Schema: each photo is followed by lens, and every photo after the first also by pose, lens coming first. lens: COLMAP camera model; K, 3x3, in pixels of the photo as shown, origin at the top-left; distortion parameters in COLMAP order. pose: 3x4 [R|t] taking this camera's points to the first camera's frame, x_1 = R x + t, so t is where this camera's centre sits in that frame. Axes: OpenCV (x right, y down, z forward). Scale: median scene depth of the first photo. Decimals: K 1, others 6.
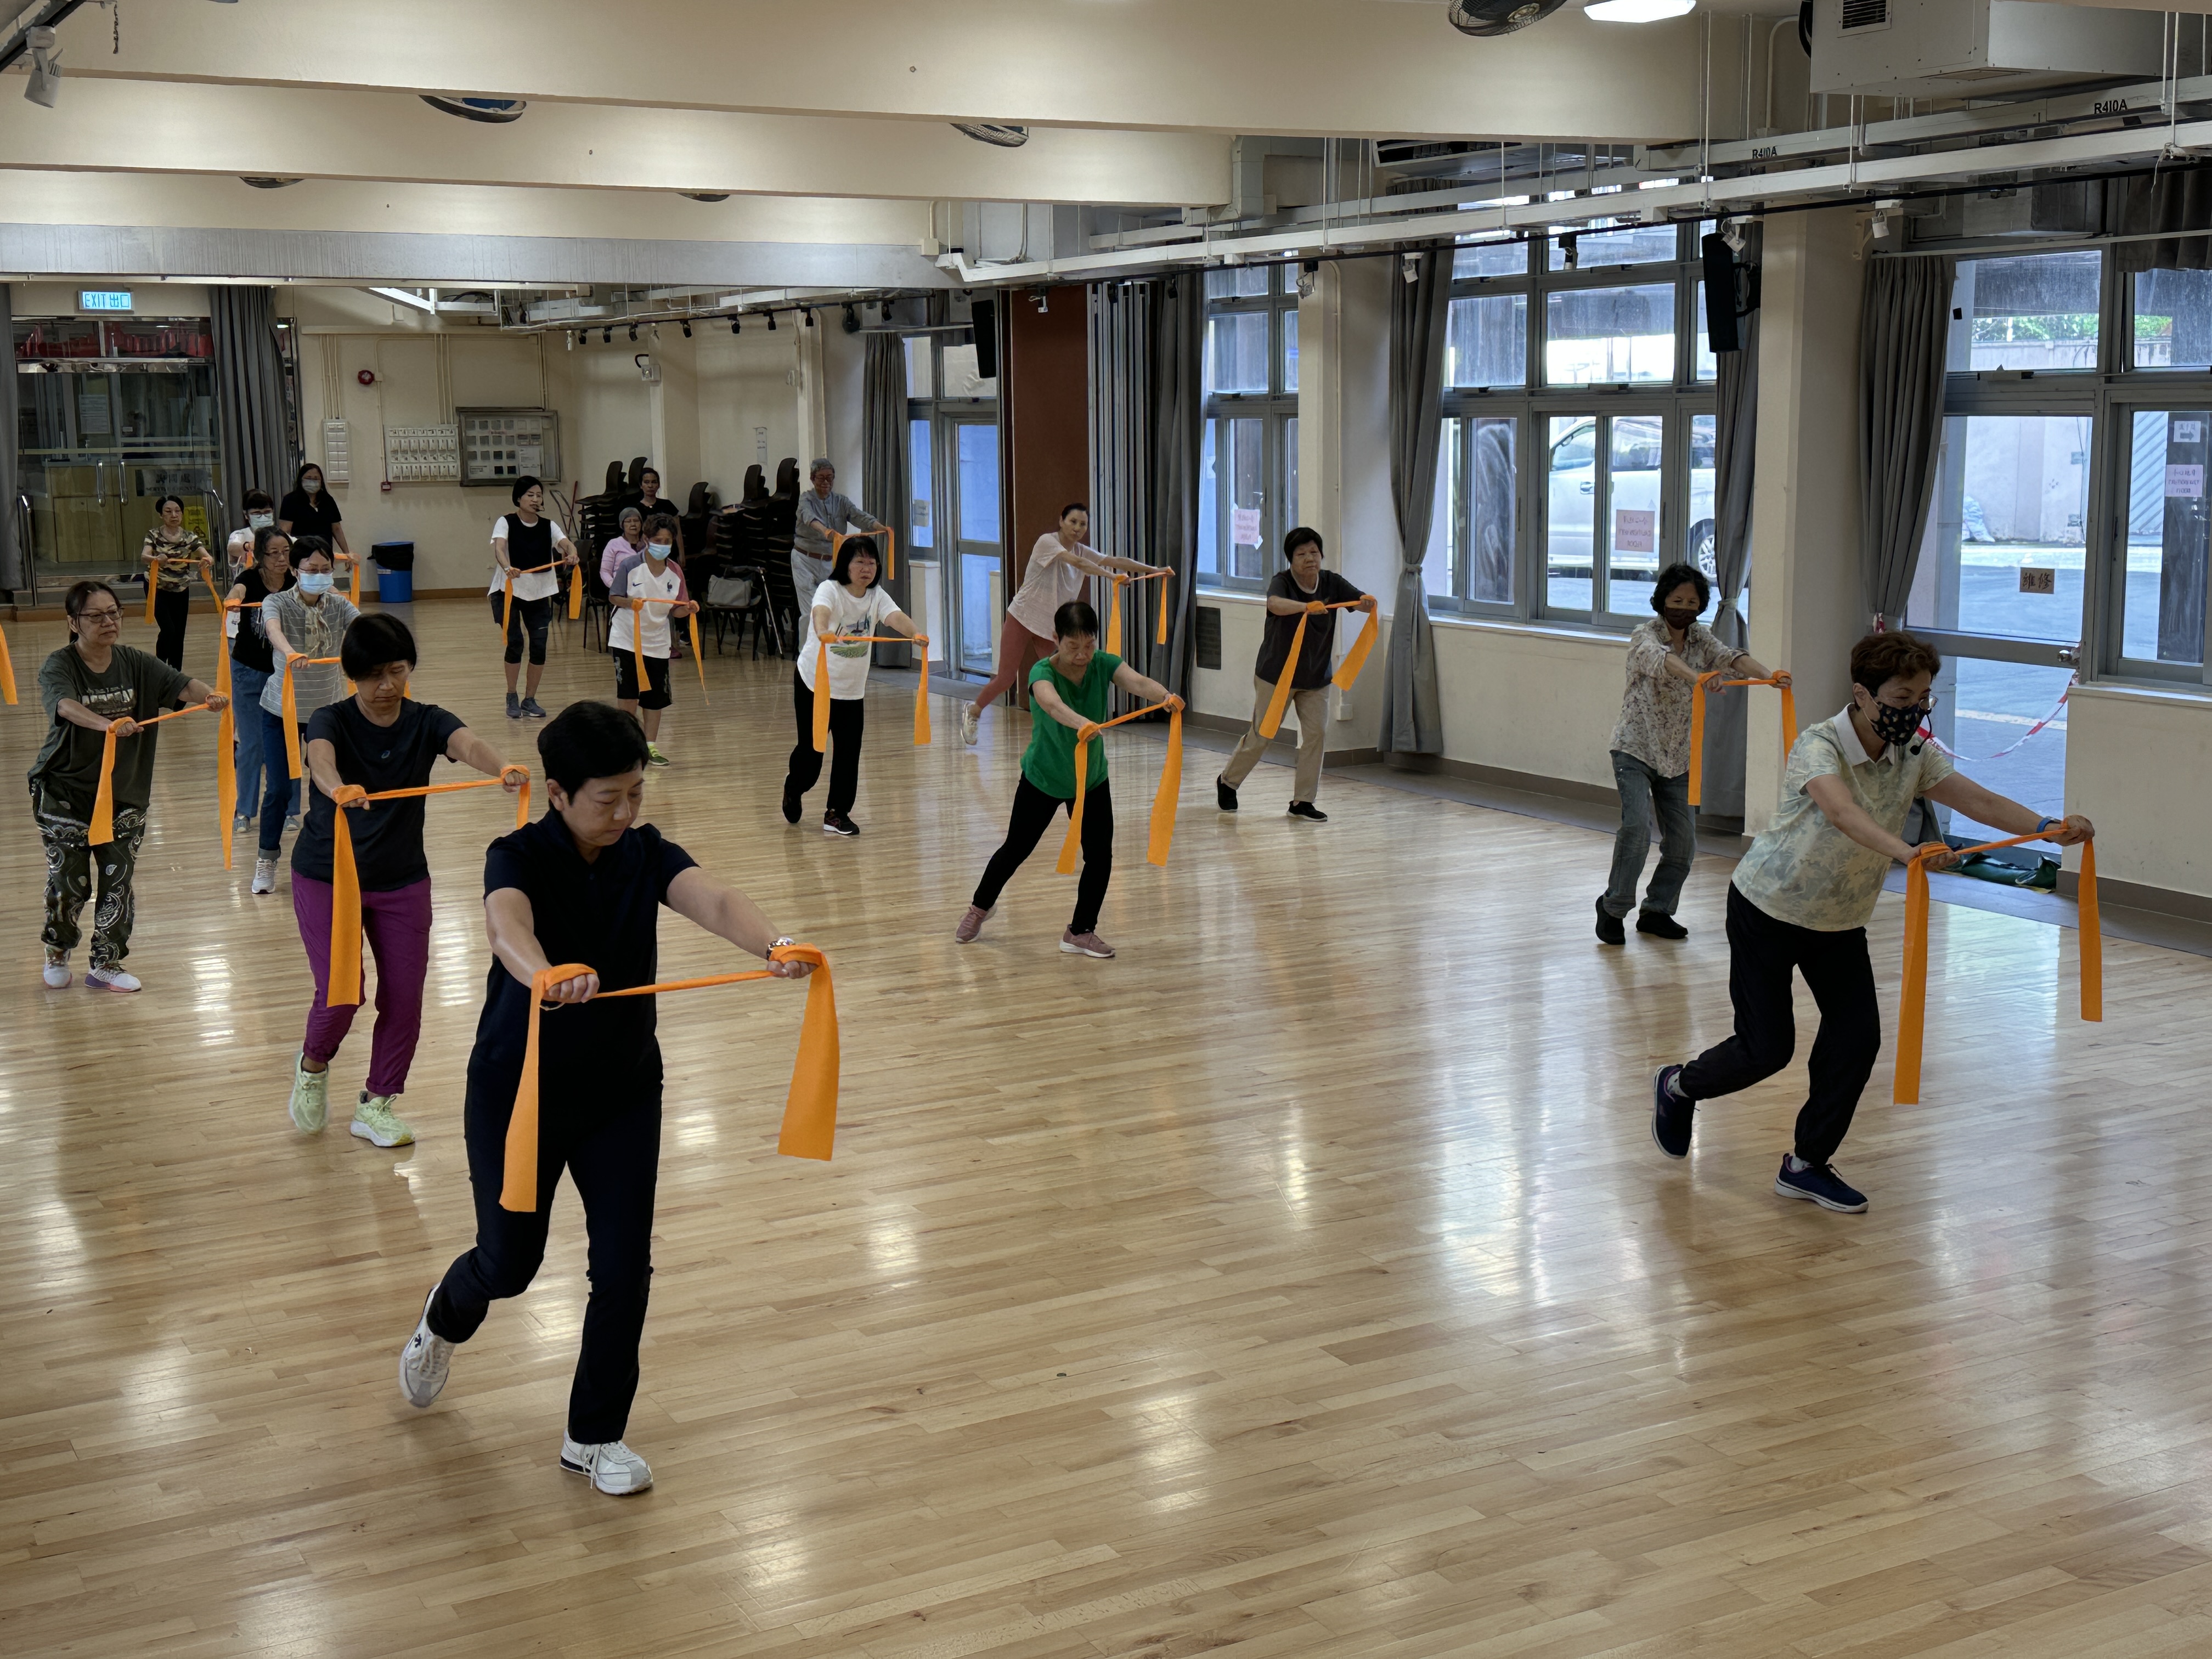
lens RADIAL K [[2652.7, 0, 1115.5], [0, 2652.7, 837.0], [0, 0, 1]] dist [0.118179, 0.000000]
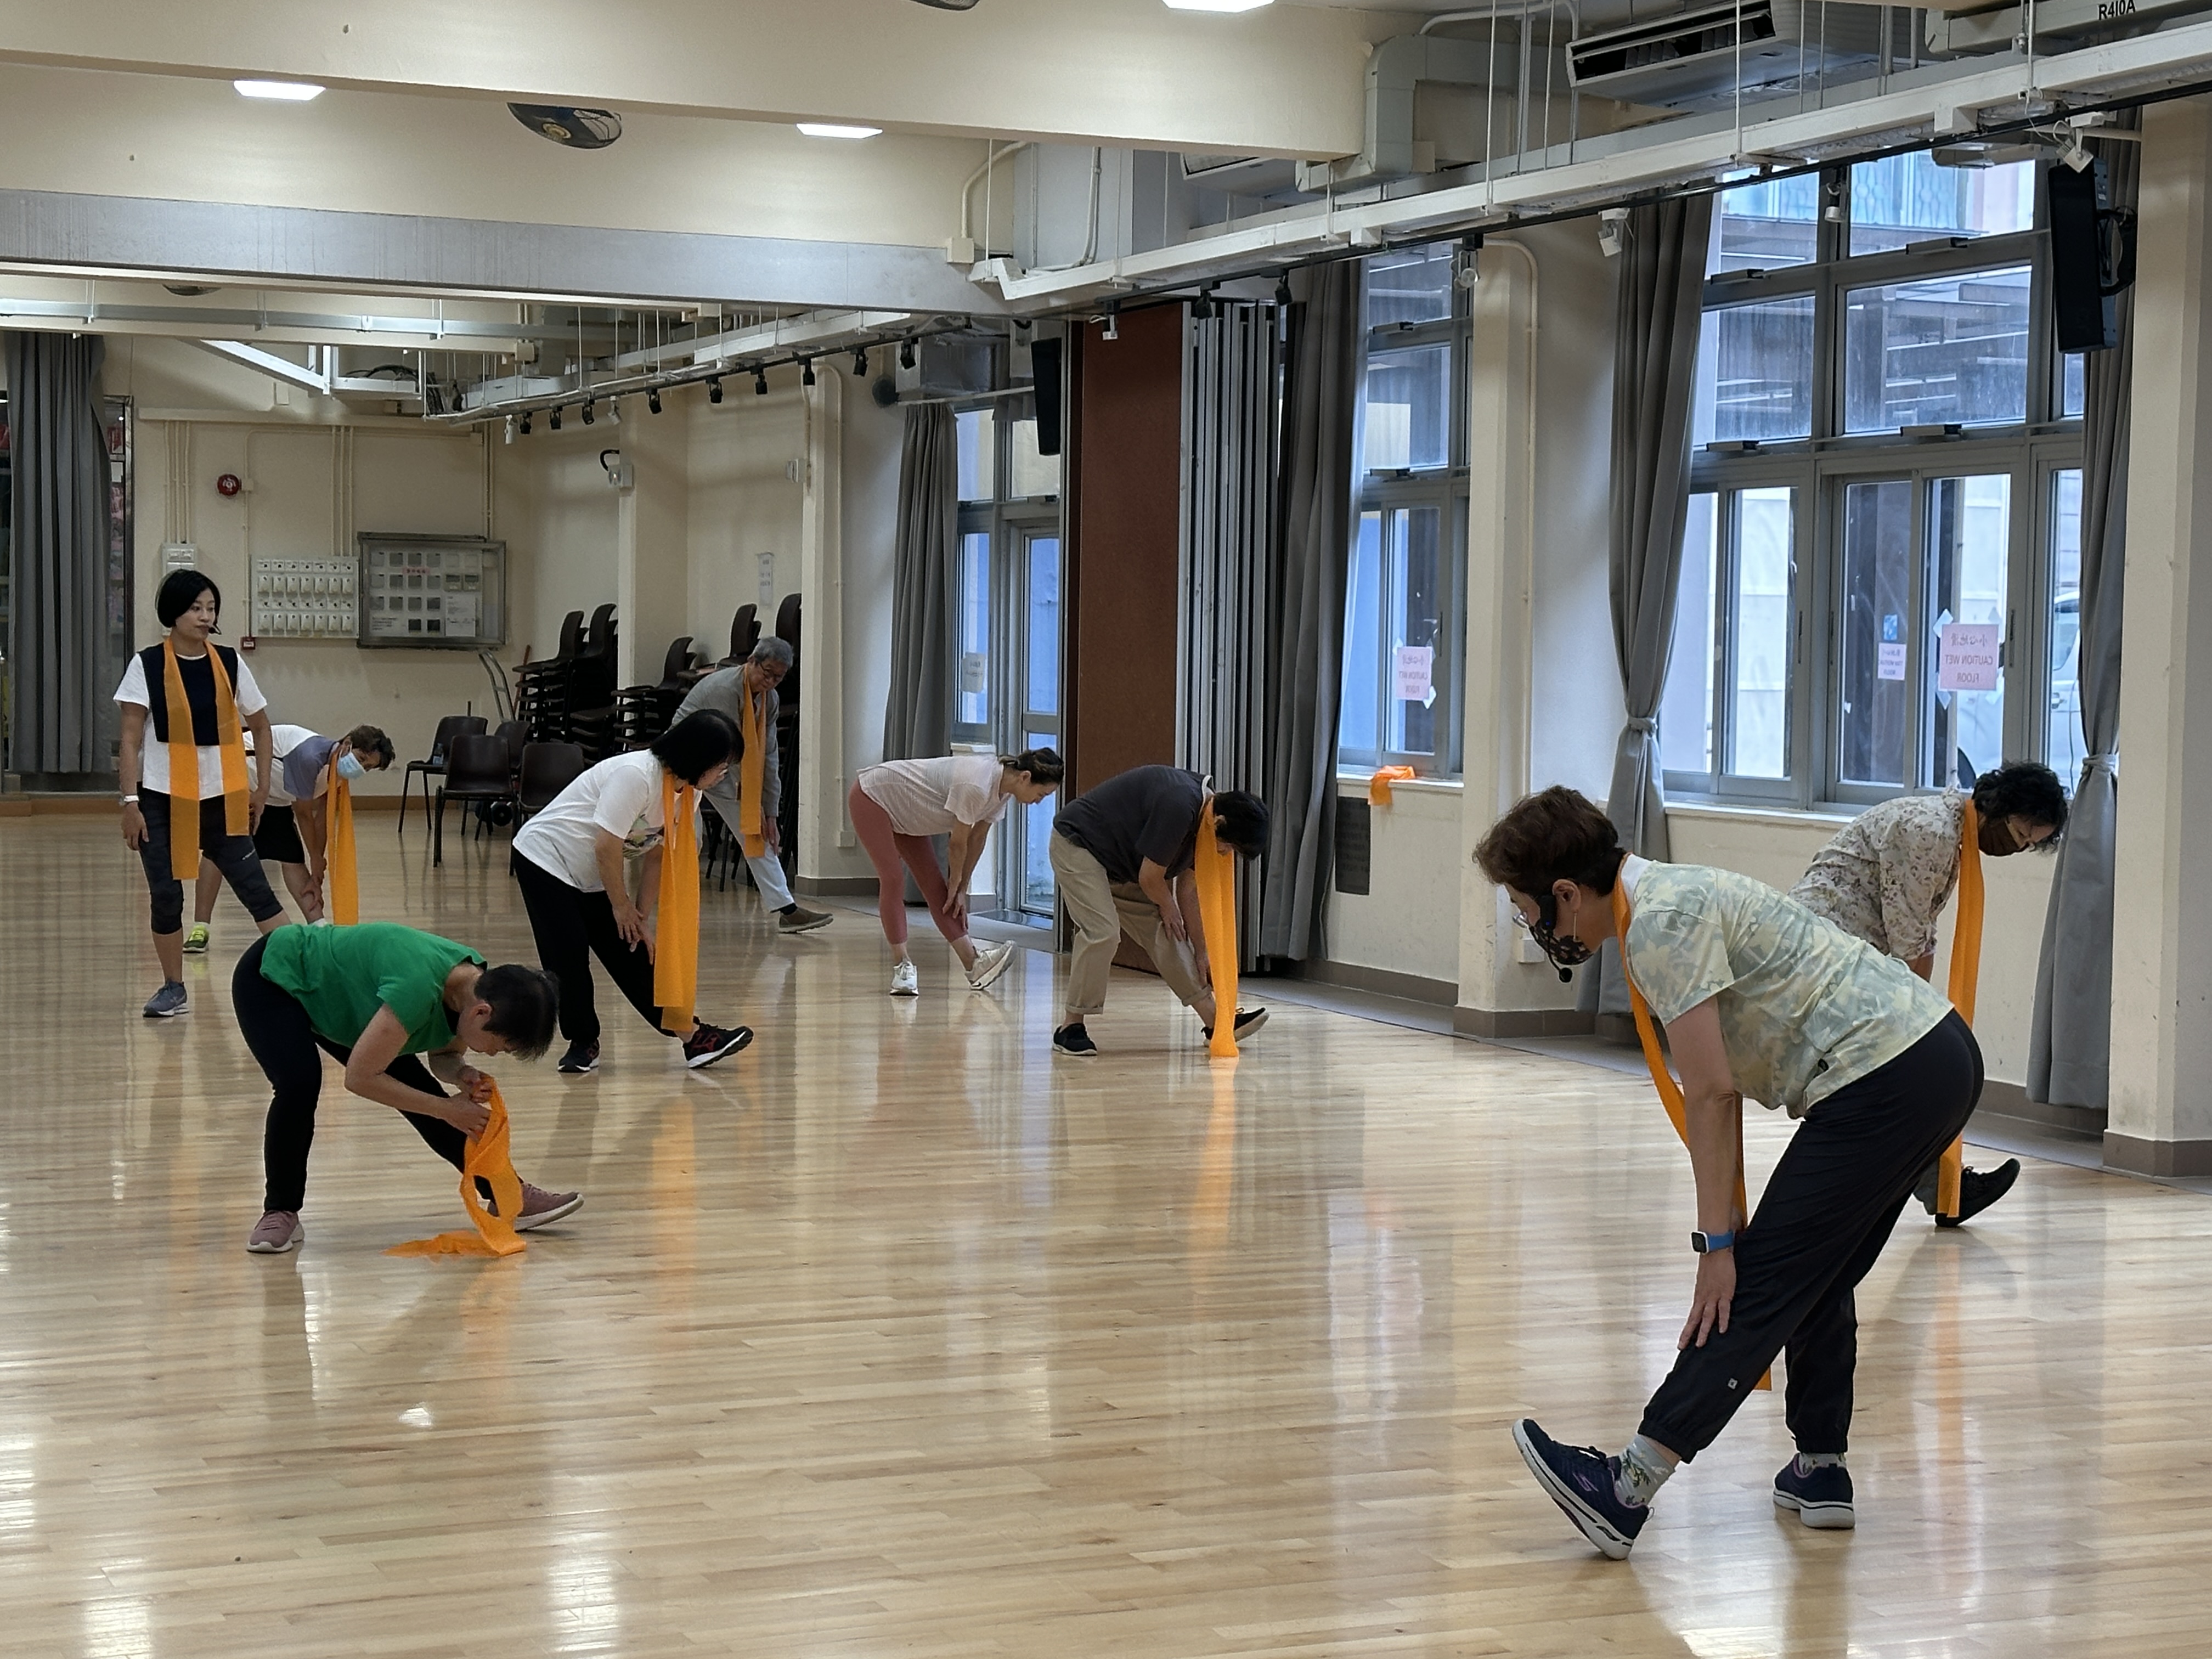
lens RADIAL K [[3907.3, 0, 1114.3], [0, 3907.3, 846.8], [0, 0, 1]] dist [0.128813, 0.000000]
pose [[0.995803, 0.033463, -0.085184, 0.071827], [-0.042279, 0.993690, -0.103890, 0.031901], [0.081170, 0.107056, 0.990934, 0.073008]]
